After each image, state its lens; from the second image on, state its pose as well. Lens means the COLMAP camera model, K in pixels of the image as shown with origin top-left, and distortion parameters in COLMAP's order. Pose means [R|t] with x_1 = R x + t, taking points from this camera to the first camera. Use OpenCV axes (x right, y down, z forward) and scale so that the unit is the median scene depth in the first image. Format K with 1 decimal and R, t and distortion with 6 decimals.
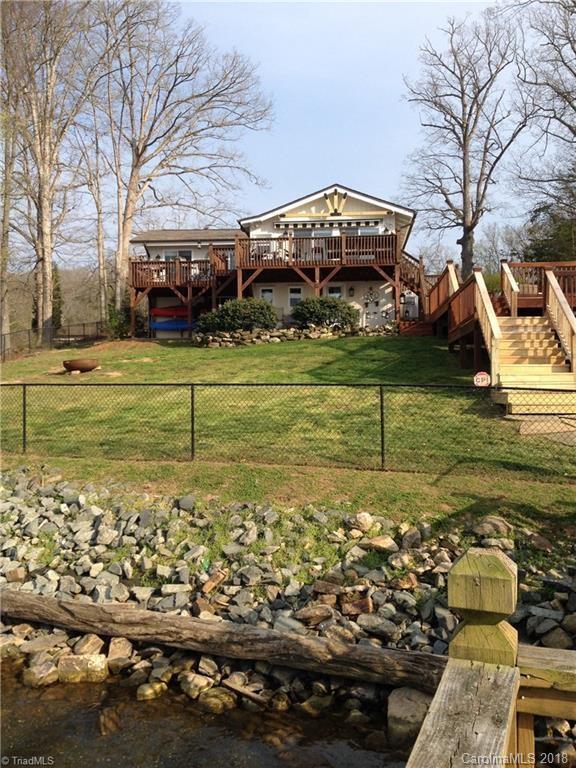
lens RADIAL K [[706.0, 0, 288.0], [0, 706.0, 384.0], [0, 0, 1]] dist [-0.002254, -0.019592]
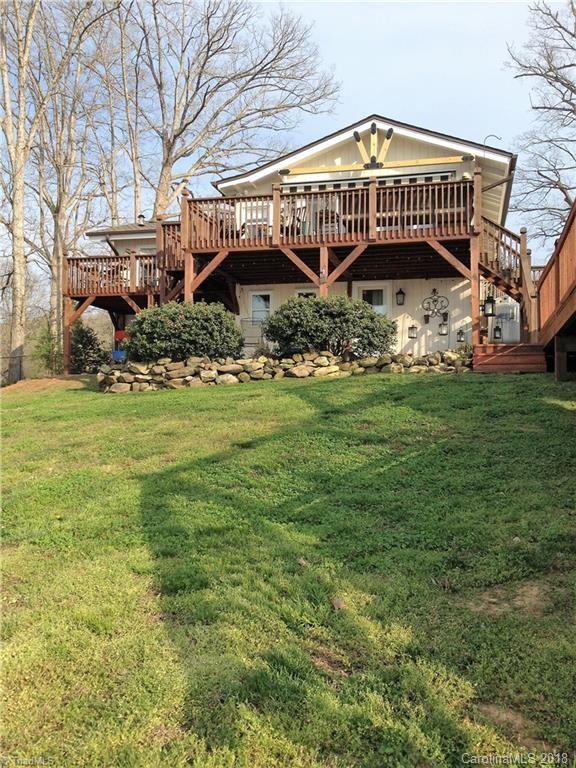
lens RADIAL K [[706.0, 0, 288.0], [0, 706.0, 384.0], [0, 0, 1]] dist [-0.002254, -0.019592]
pose [[0.988309, 0.008905, -0.152202, 0.091016], [-0.016913, 0.998535, -0.051401, -0.028783], [0.151522, 0.053374, 0.987012, 0.432320]]
